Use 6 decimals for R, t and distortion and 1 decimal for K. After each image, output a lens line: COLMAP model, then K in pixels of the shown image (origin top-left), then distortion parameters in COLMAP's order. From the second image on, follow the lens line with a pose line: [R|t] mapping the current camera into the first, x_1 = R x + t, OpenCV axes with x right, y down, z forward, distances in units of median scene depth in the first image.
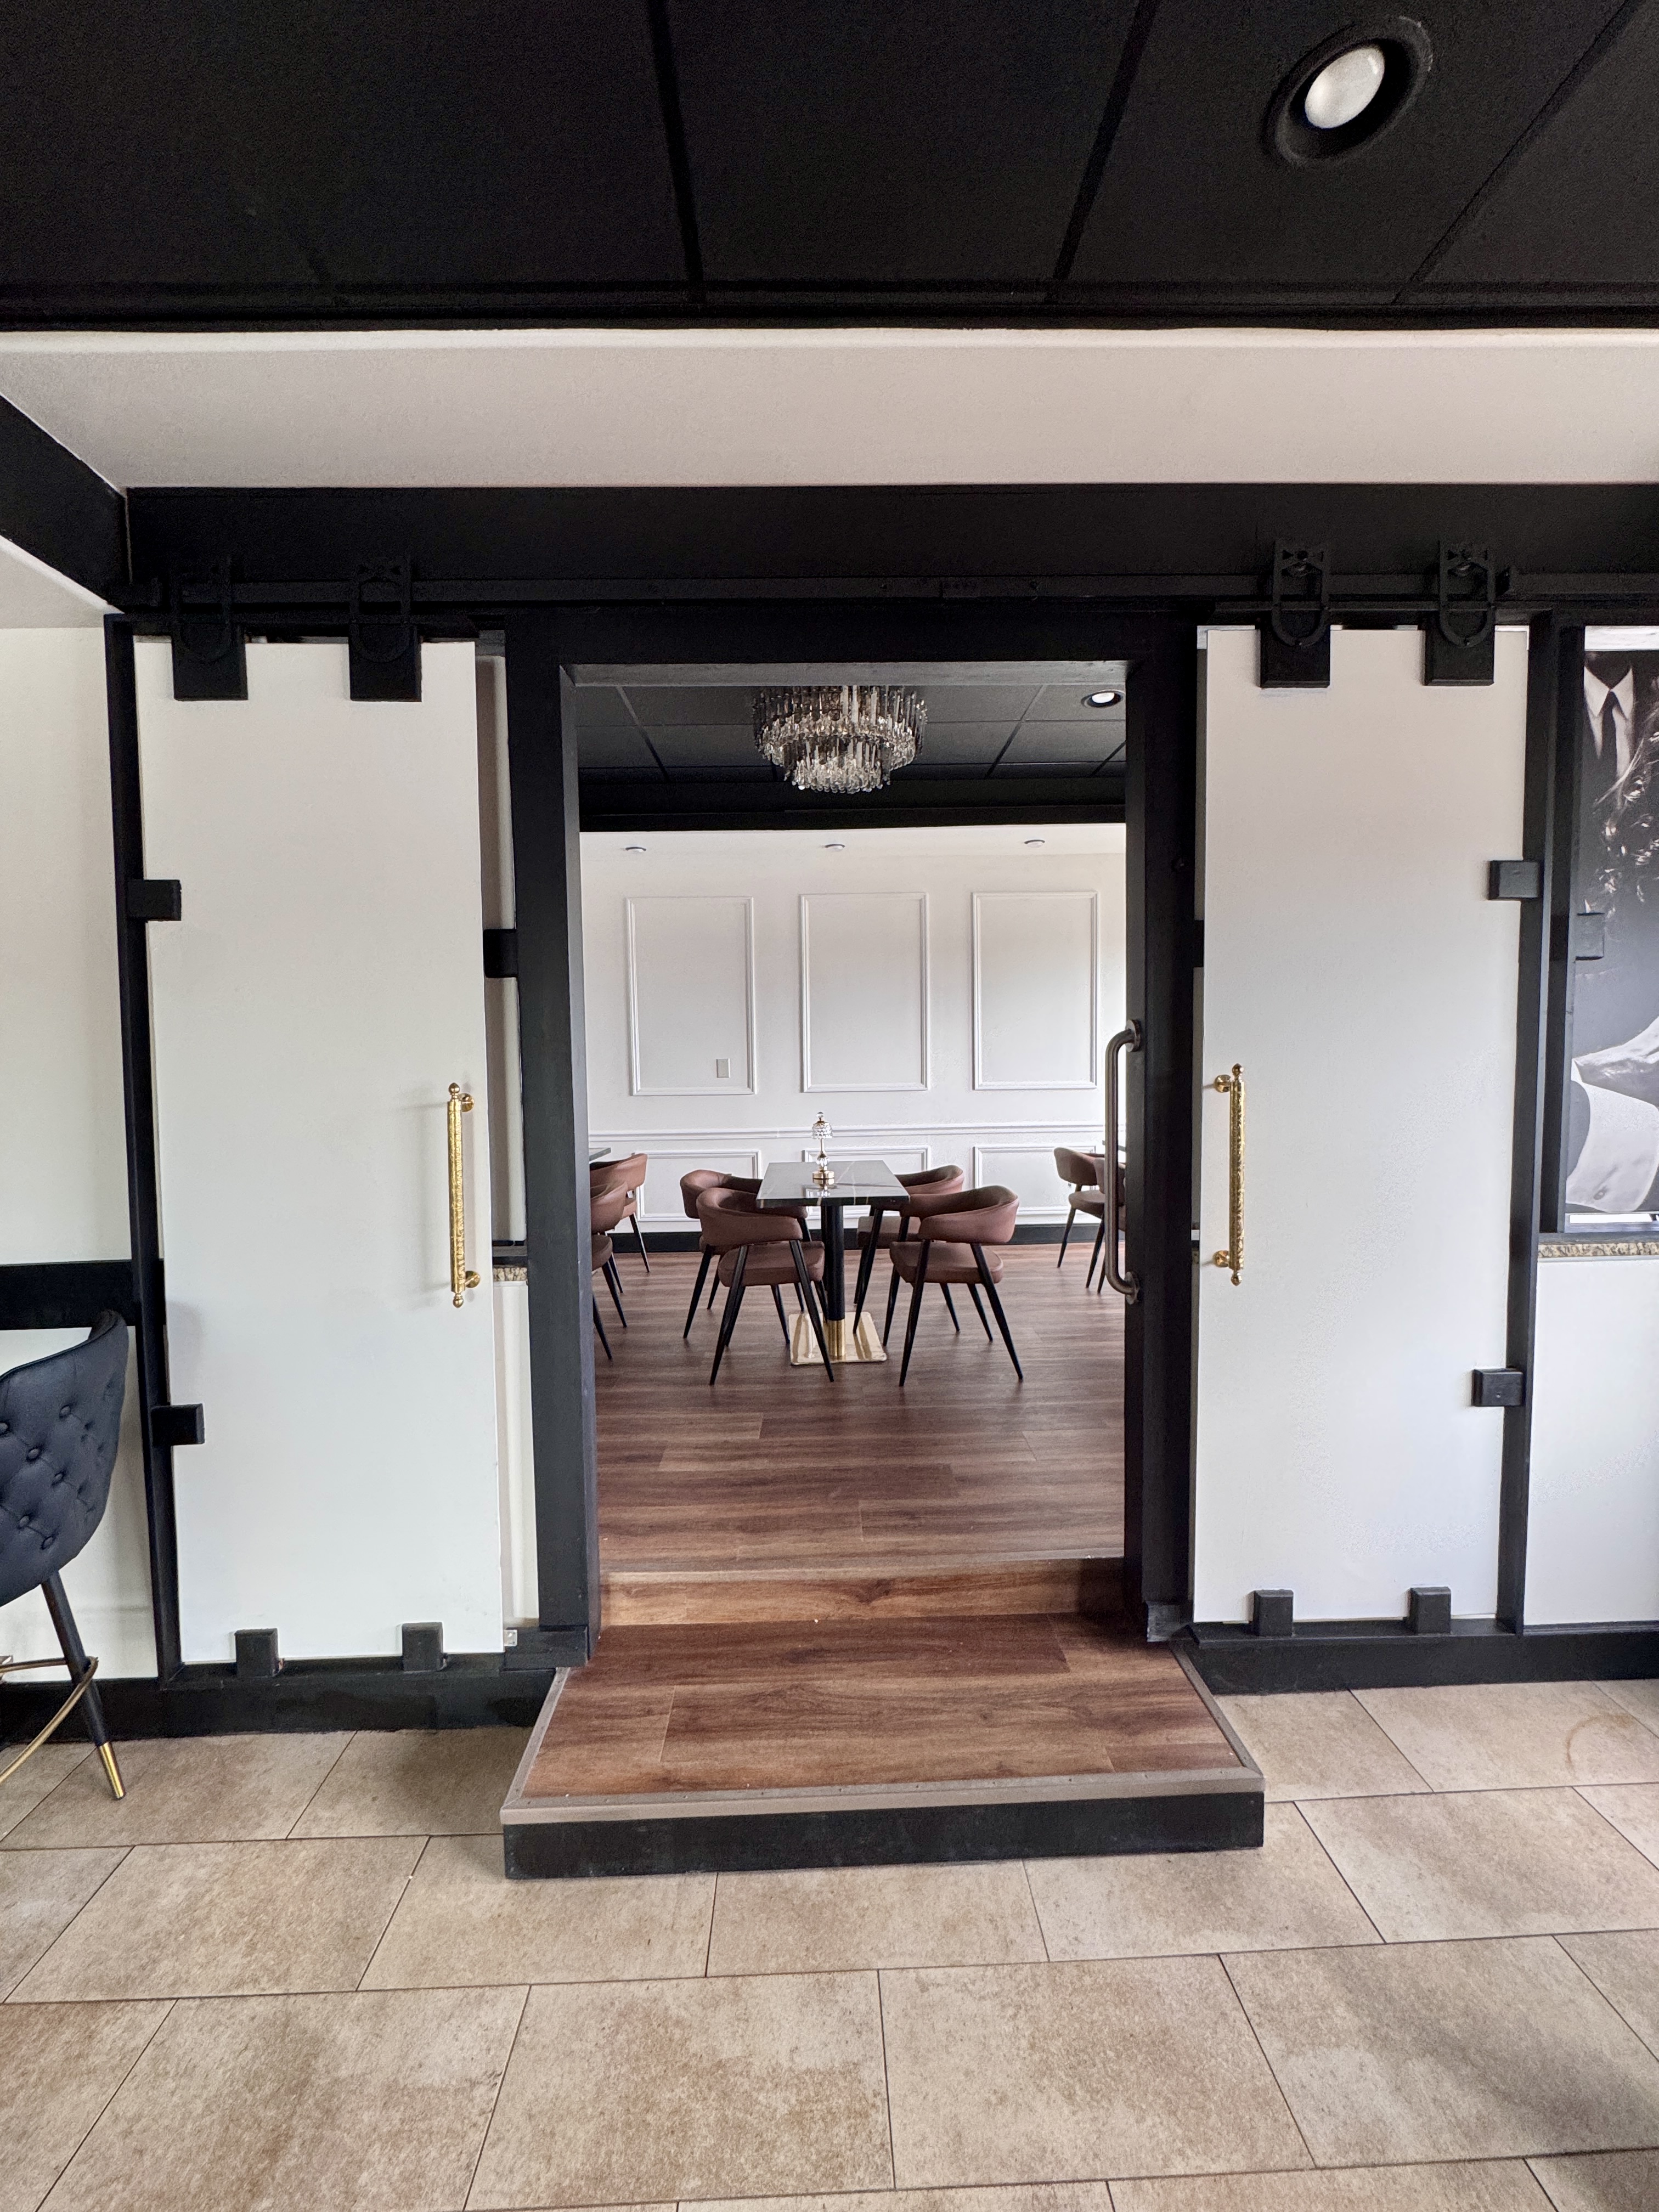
lens RADIAL K [[888.2, 0, 831.4], [0, 888.2, 1108.3], [0, 0, 1]] dist [-0.000208, -0.000086]
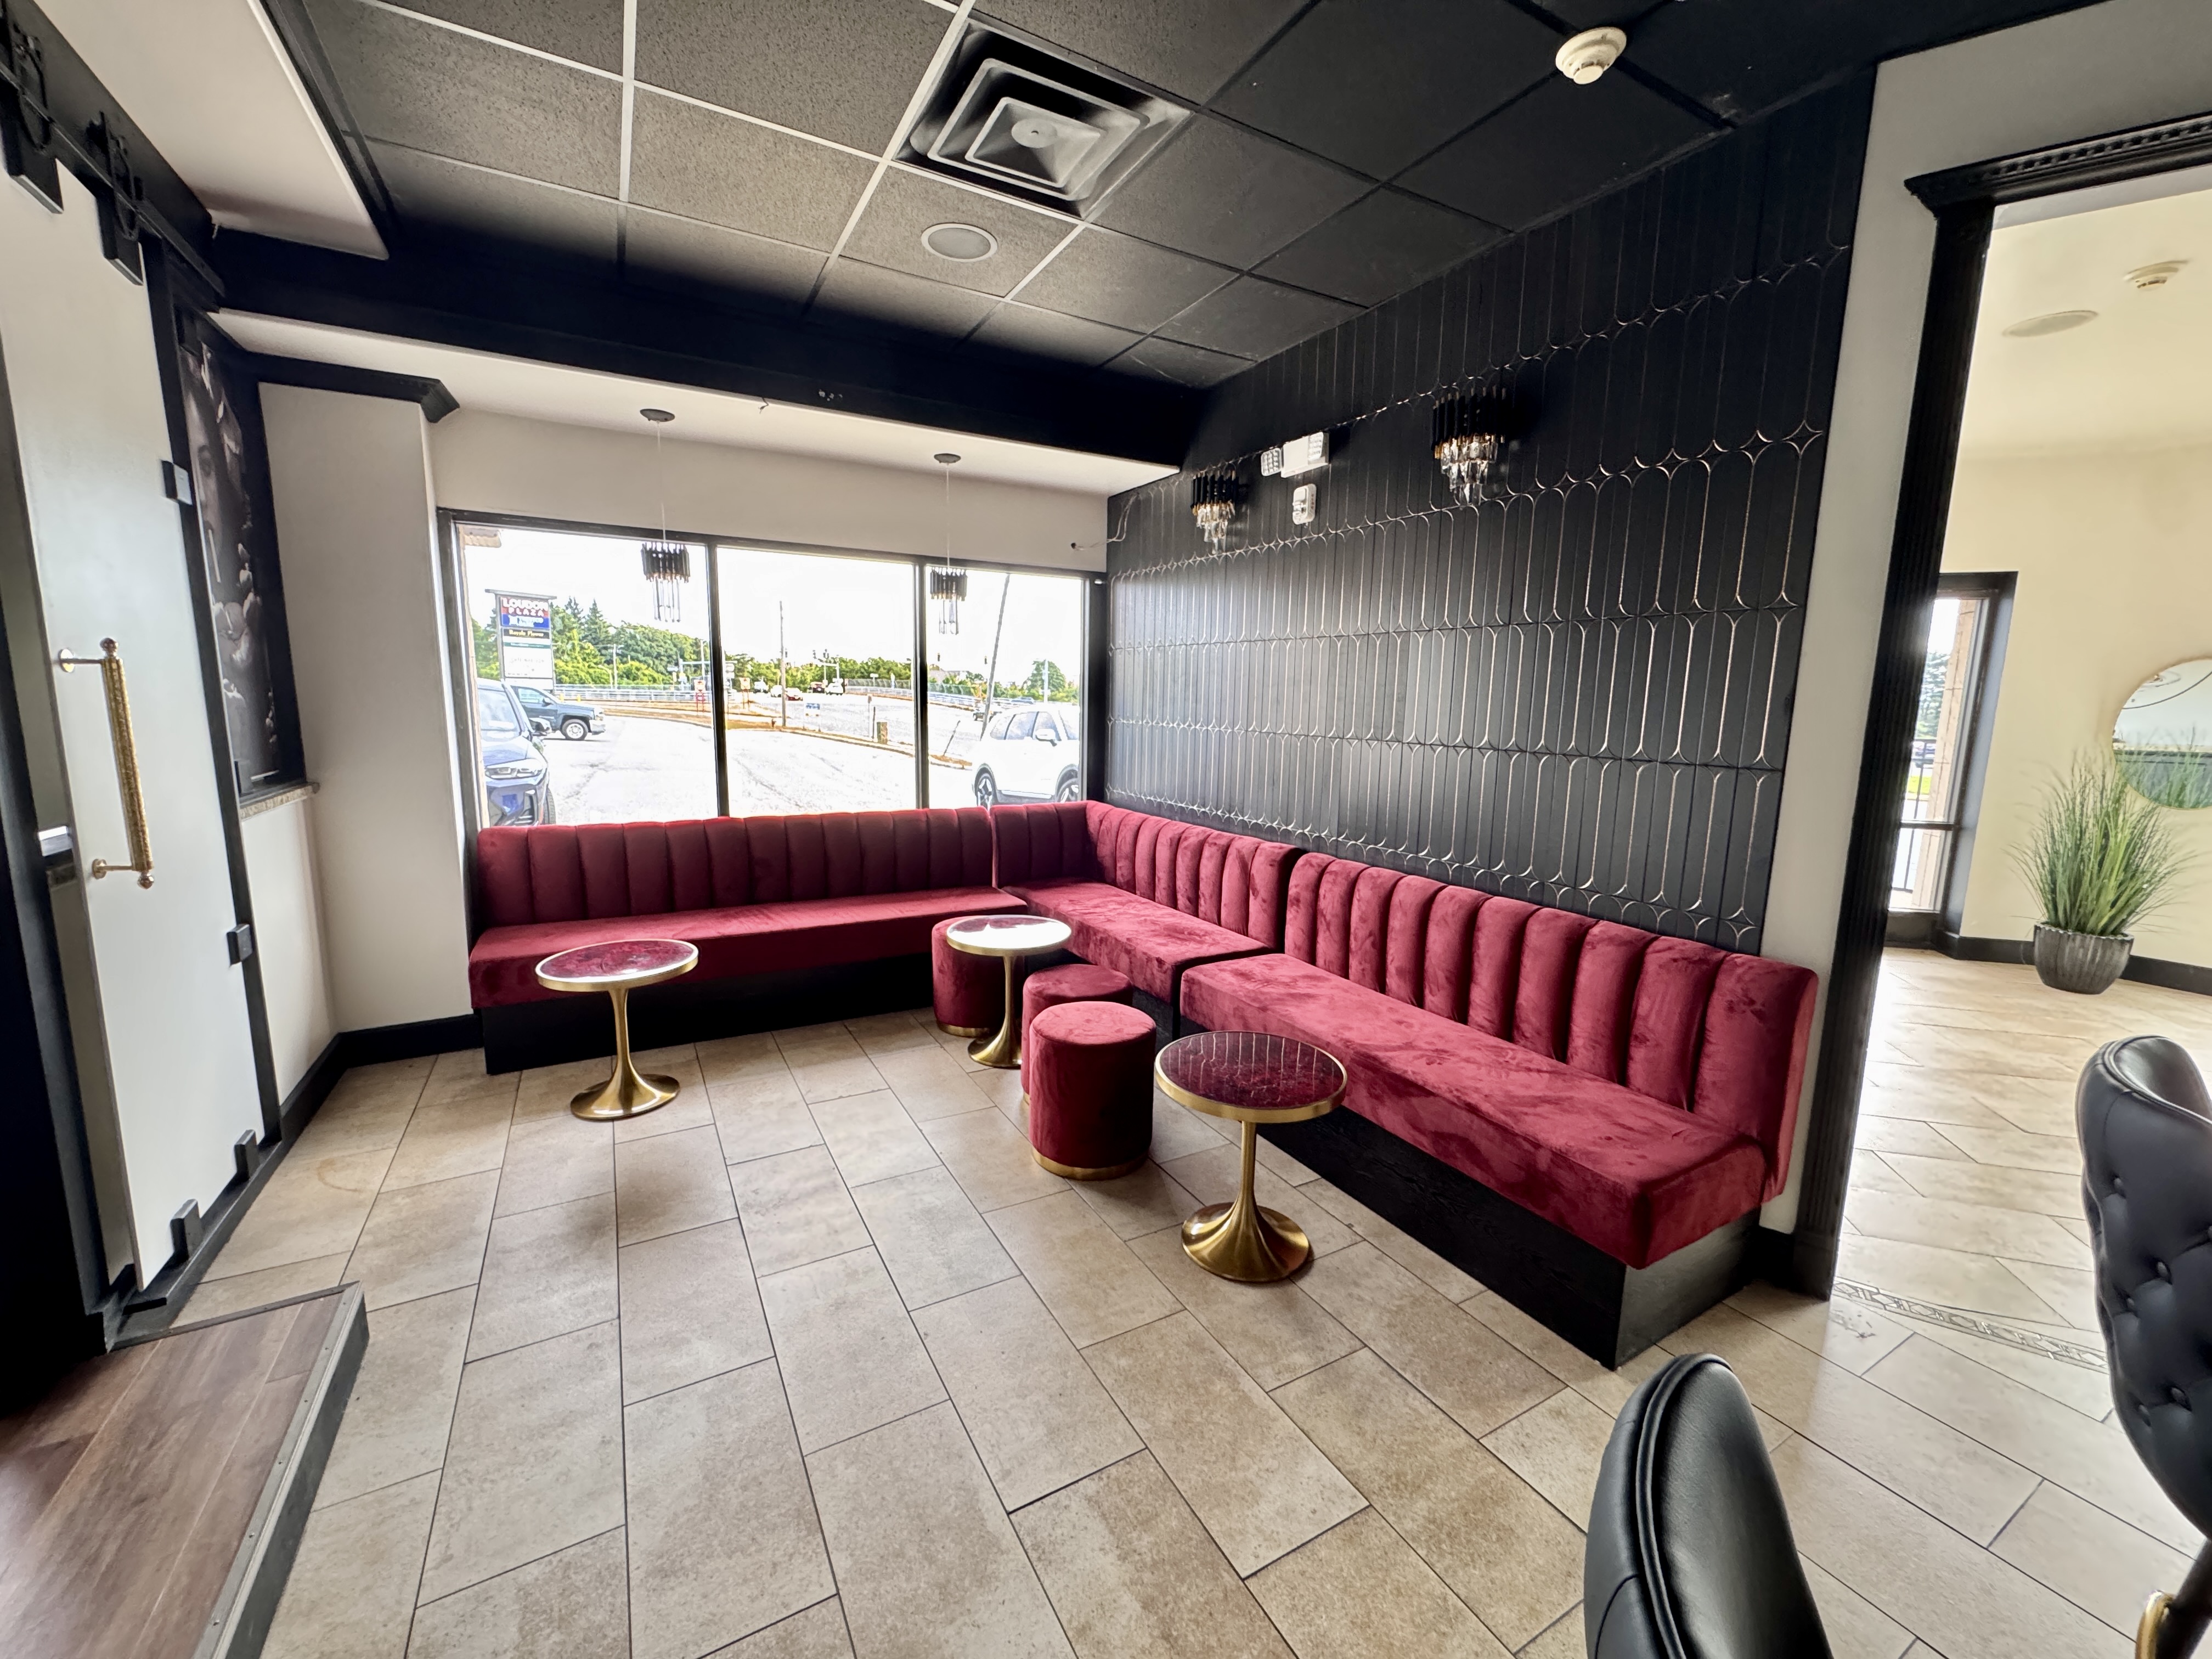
lens RADIAL K [[888.2, 0, 1116.4], [0, 888.2, 830.1], [0, 0, 1]] dist [-0.000208, -0.000086]
pose [[-0.476951, -0.117841, 0.870995, -0.765466], [0.035689, 0.987558, 0.153154, 0.035791], [-0.878205, 0.104132, -0.466811, 0.530253]]
